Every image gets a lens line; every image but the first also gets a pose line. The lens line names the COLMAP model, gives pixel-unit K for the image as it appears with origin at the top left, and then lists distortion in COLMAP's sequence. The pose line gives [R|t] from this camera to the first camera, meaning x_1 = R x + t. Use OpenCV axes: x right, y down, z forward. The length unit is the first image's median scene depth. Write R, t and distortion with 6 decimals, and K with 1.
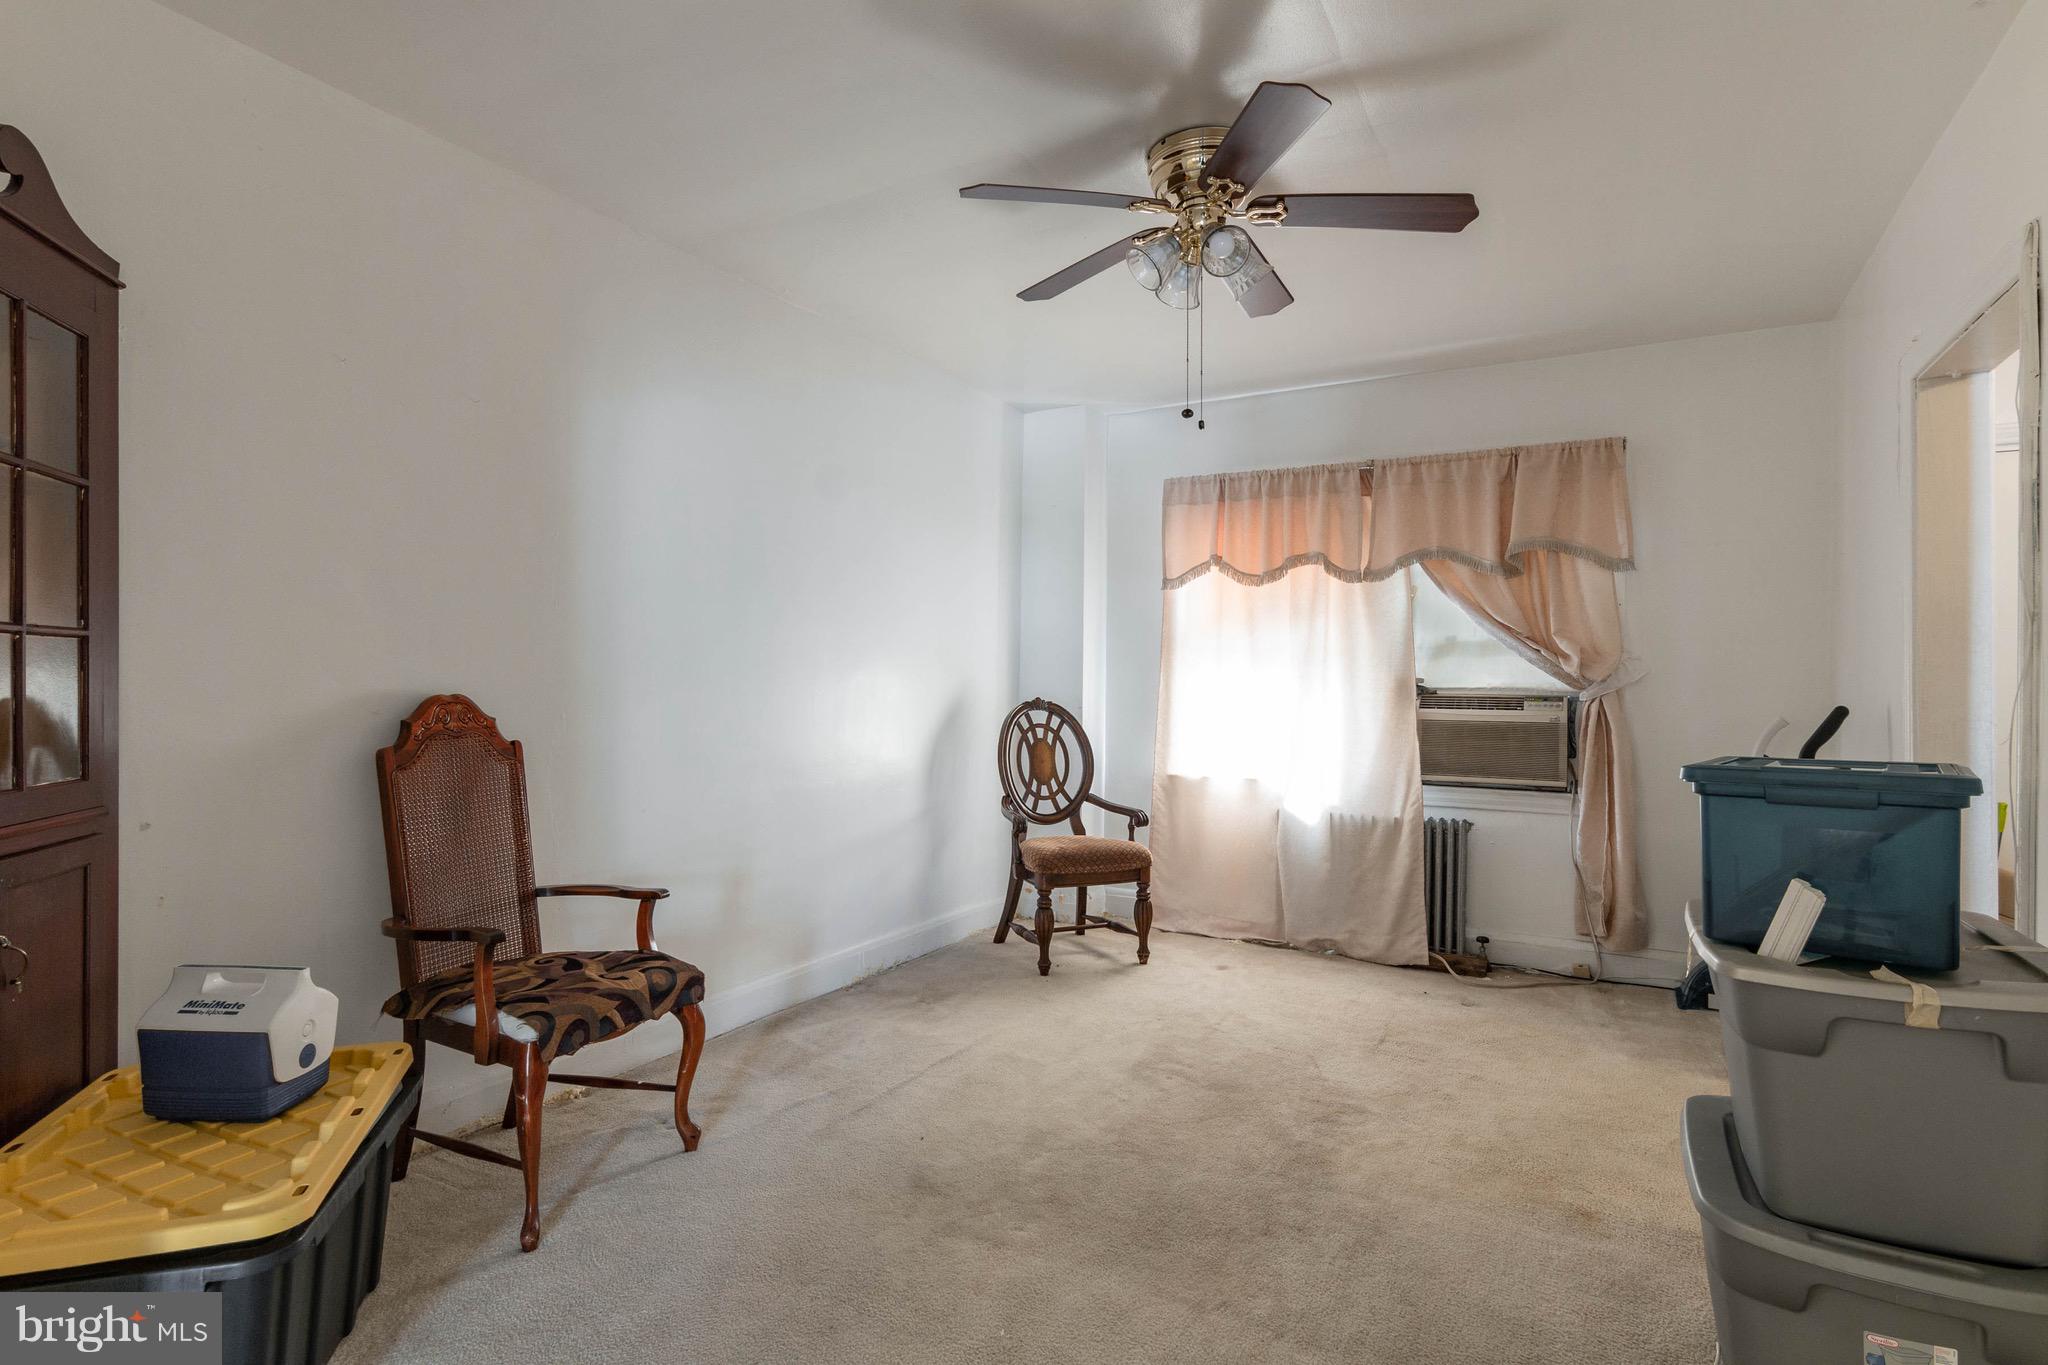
lens RADIAL K [[1021.1, 0, 1025.1], [0, 1021.1, 674.9], [0, 0, 1]] dist [-0.000084, 0.000620]
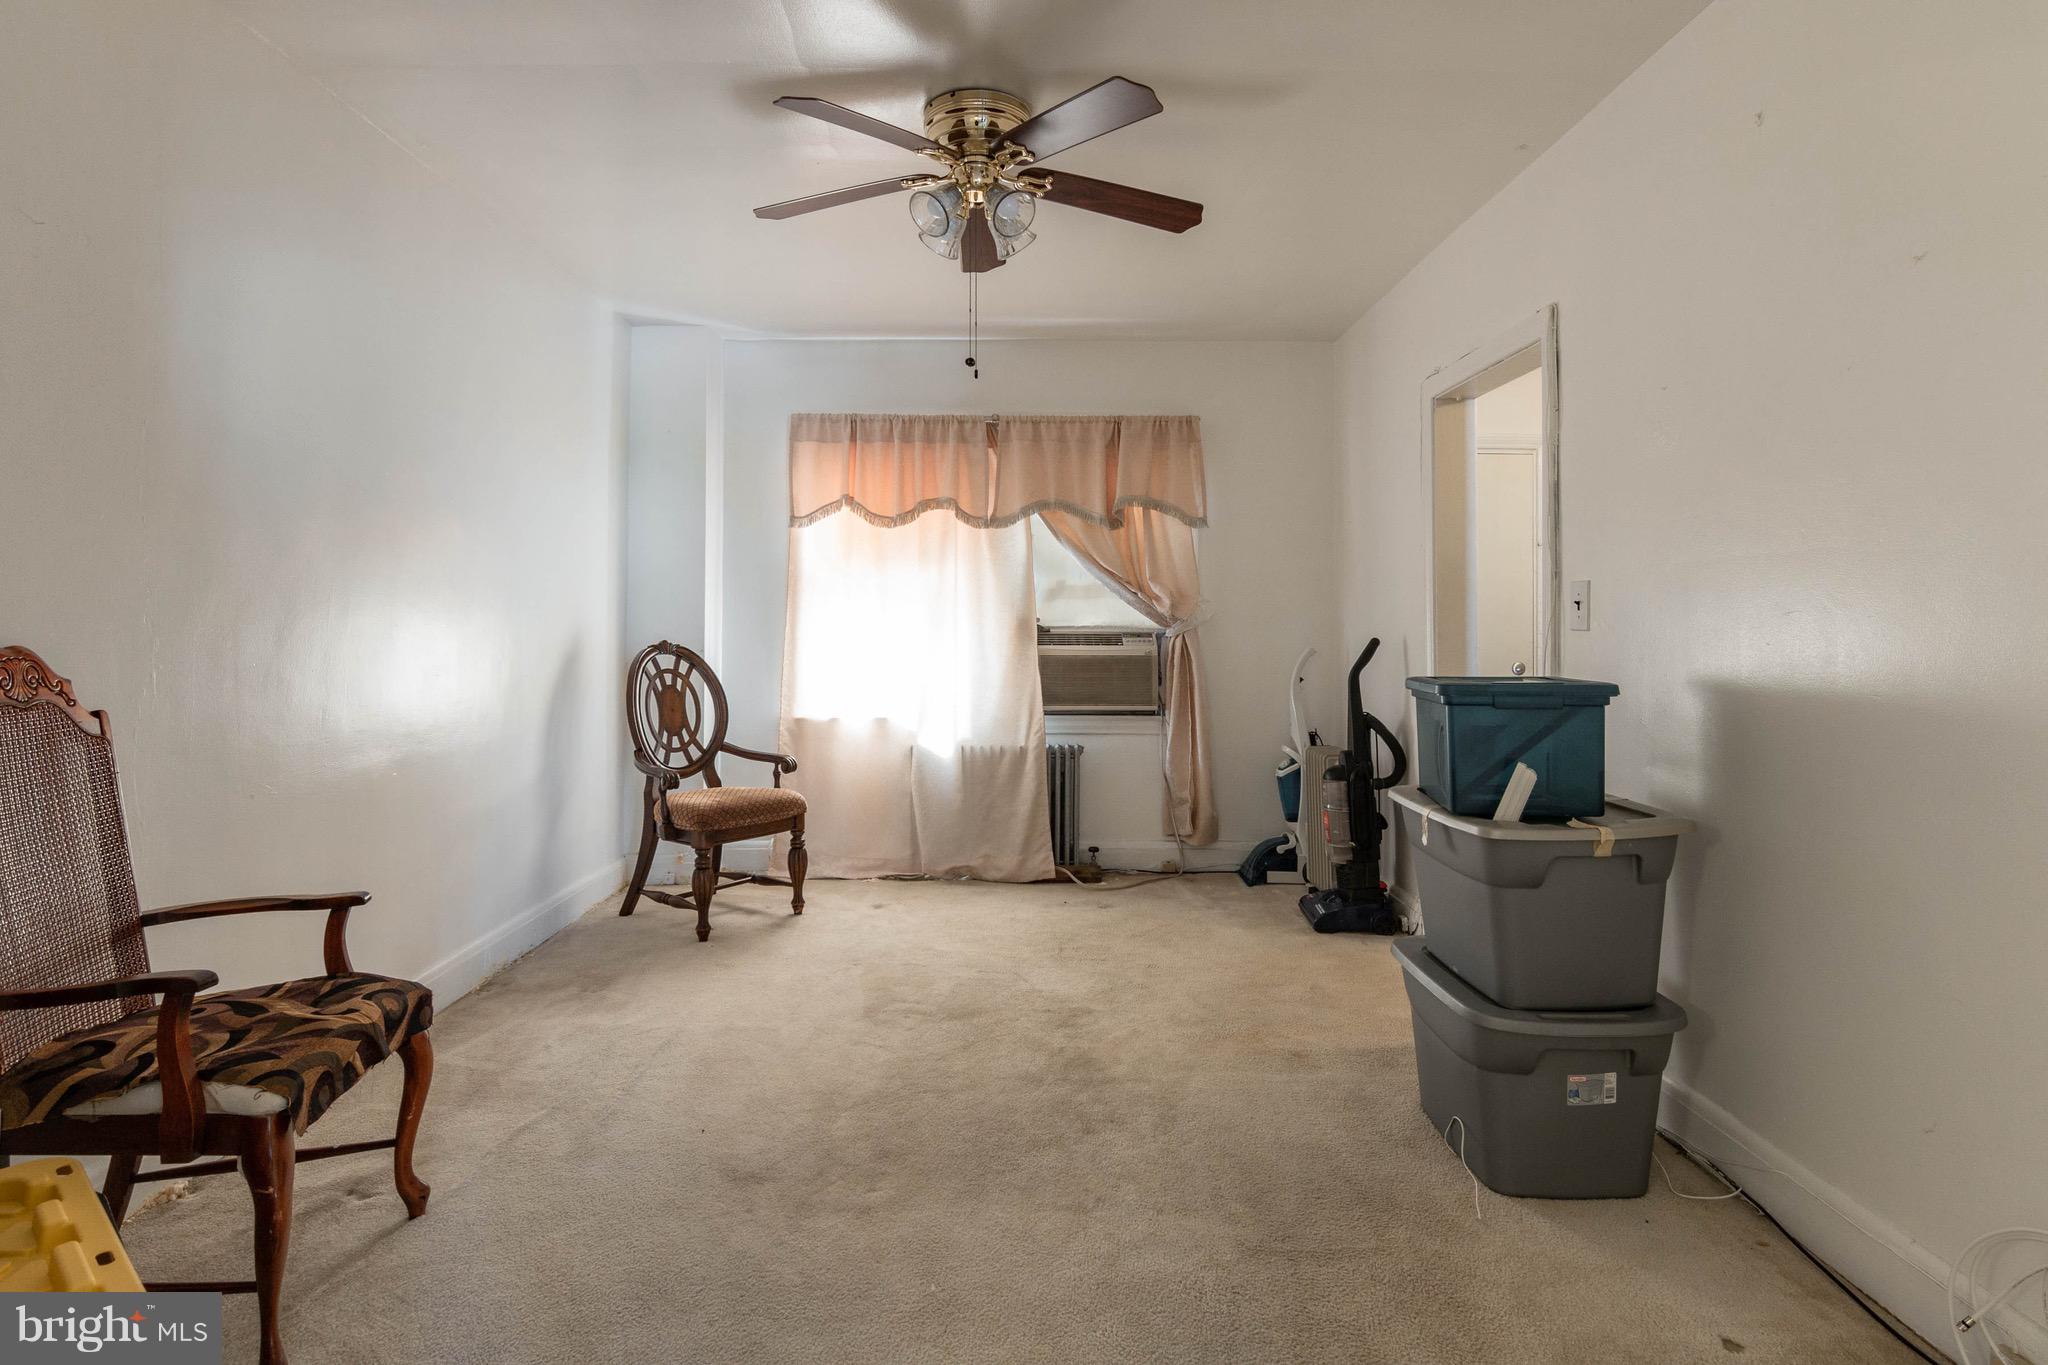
lens RADIAL K [[1045.6, 0, 1014.5], [0, 1045.6, 607.0], [0, 0, 1]] dist [0.000391, -0.000296]
pose [[0.871443, 0.001308, 0.490496, -0.196293], [0.002106, 0.999977, -0.006409, -0.001108], [-0.490493, 0.006618, 0.871420, 0.035995]]
